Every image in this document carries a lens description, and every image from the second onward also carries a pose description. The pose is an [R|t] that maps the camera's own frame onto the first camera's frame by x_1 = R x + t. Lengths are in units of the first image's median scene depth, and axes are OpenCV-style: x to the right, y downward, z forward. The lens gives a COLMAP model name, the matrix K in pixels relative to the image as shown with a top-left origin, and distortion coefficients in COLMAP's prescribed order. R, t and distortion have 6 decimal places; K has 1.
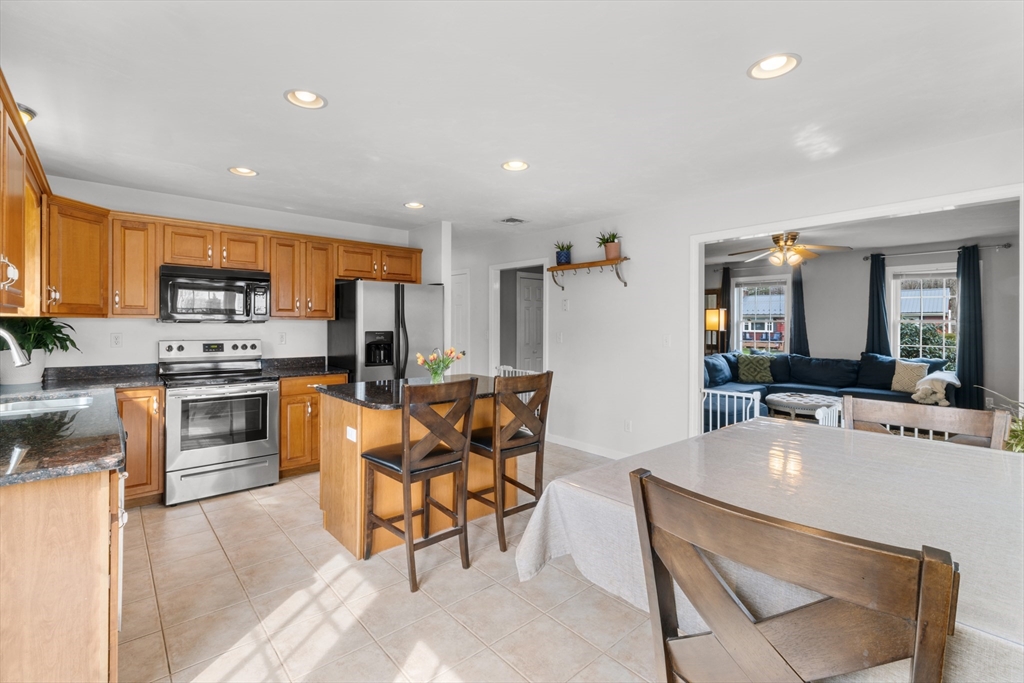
lens RADIAL K [[456.3, 0, 508.9], [0, 456.3, 326.2], [0, 0, 1]] dist [-0.002853, 0.001084]
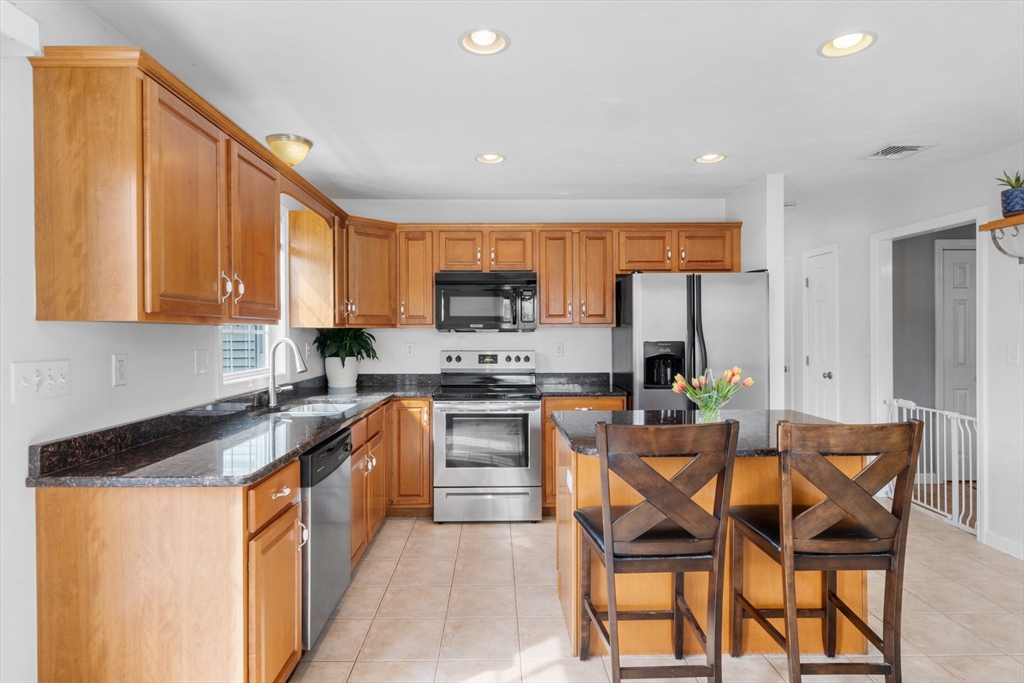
lens RADIAL K [[559.1, 0, 507.1], [0, 559.1, 334.6], [0, 0, 1]] dist [0.003711, -0.001044]
pose [[0.759907, -0.005490, -0.650009, 0.123533], [0.005900, 0.999981, -0.001548, 0.000161], [0.650005, -0.002658, 0.759925, 0.181324]]
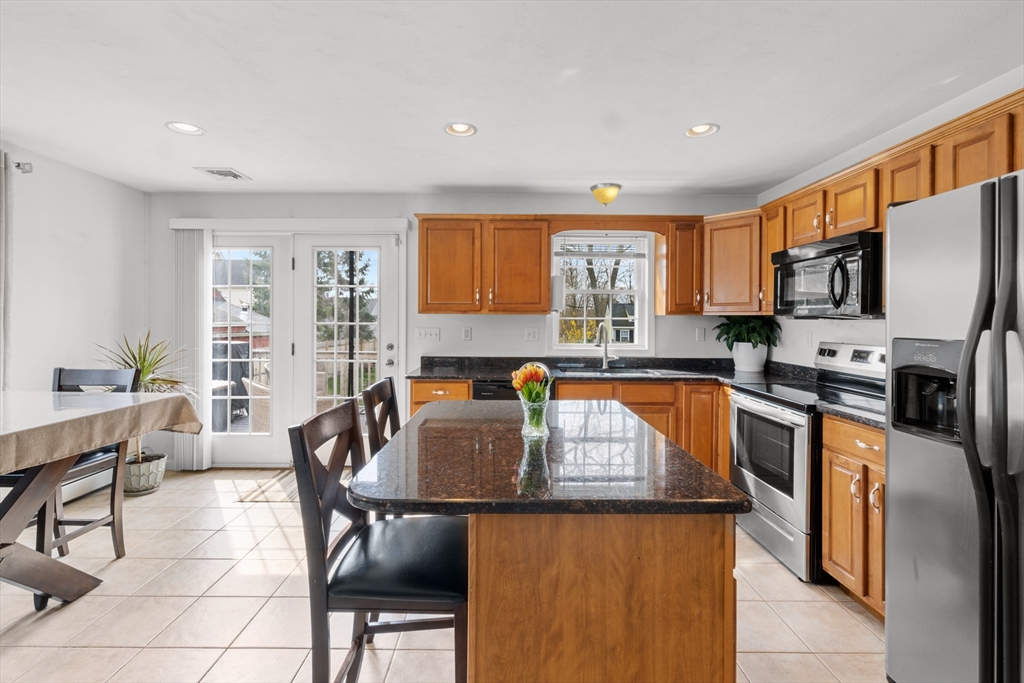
lens RADIAL K [[456.3, 0, 500.0], [0, 456.3, 323.1], [0, 0, 1]] dist [-0.002853, 0.001084]
pose [[-0.672267, -0.003998, -0.740298, 0.222877], [-0.010658, 0.999934, 0.004279, 0.000786], [0.740232, 0.010767, -0.672266, 1.141435]]
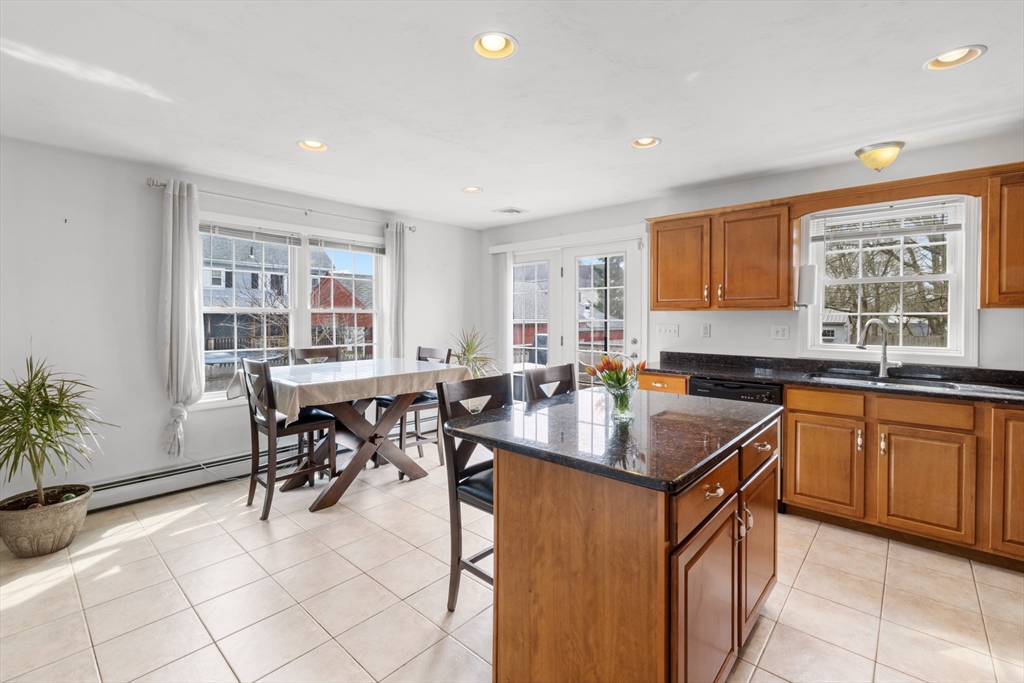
lens RADIAL K [[456.3, 0, 506.7], [0, 456.3, 324.4], [0, 0, 1]] dist [-0.002853, 0.001084]
pose [[-0.995608, -0.001391, -0.093605, 0.040180], [-0.003418, 0.999763, 0.021496, -0.004470], [0.093552, 0.021721, -0.995377, 1.378997]]
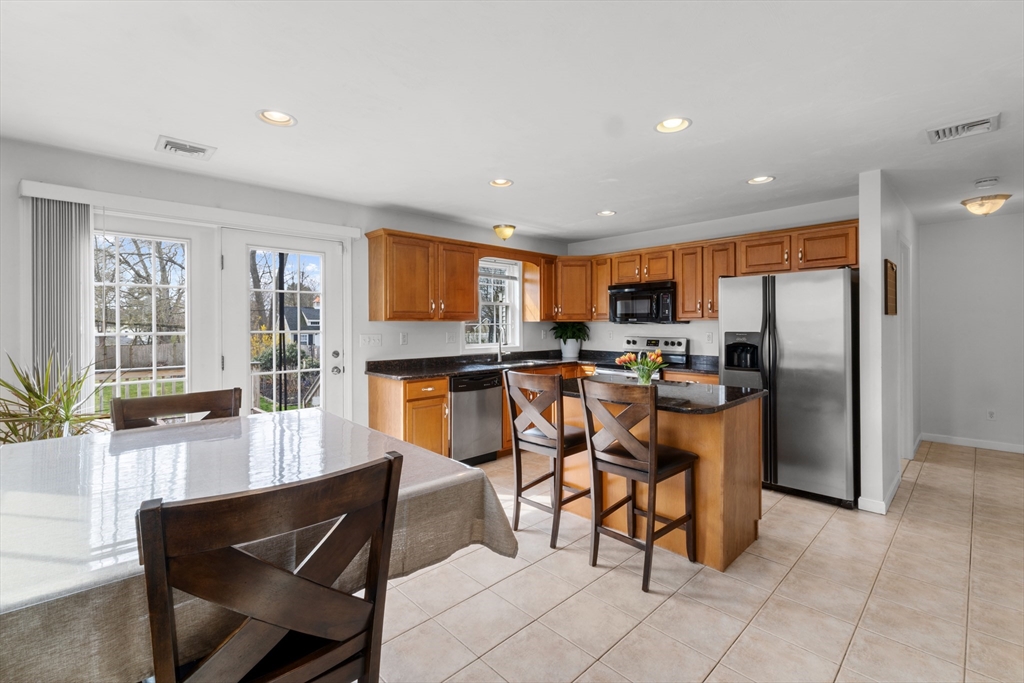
lens RADIAL K [[456.3, 0, 508.9], [0, 456.3, 325.0], [0, 0, 1]] dist [-0.002853, 0.001084]
pose [[0.030771, -0.002877, -0.999522, 0.689487], [0.000700, 0.999996, -0.002857, -0.000818], [0.999526, -0.000612, 0.030773, 0.593287]]
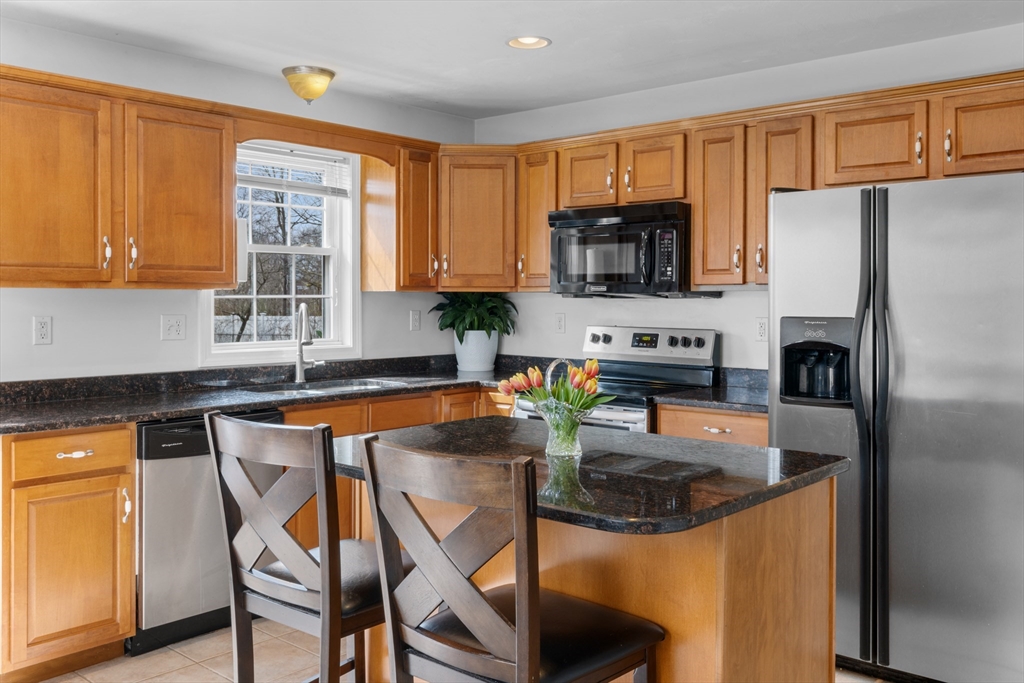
lens RADIAL K [[917.7, 0, 514.7], [0, 917.7, 305.1], [0, 0, 1]] dist [0.014150, -0.044766]
pose [[0.120394, 0.002705, -0.992723, 0.538006], [-0.003858, 0.999990, 0.002257, -0.000176], [0.992719, 0.003558, 0.120403, 0.747035]]
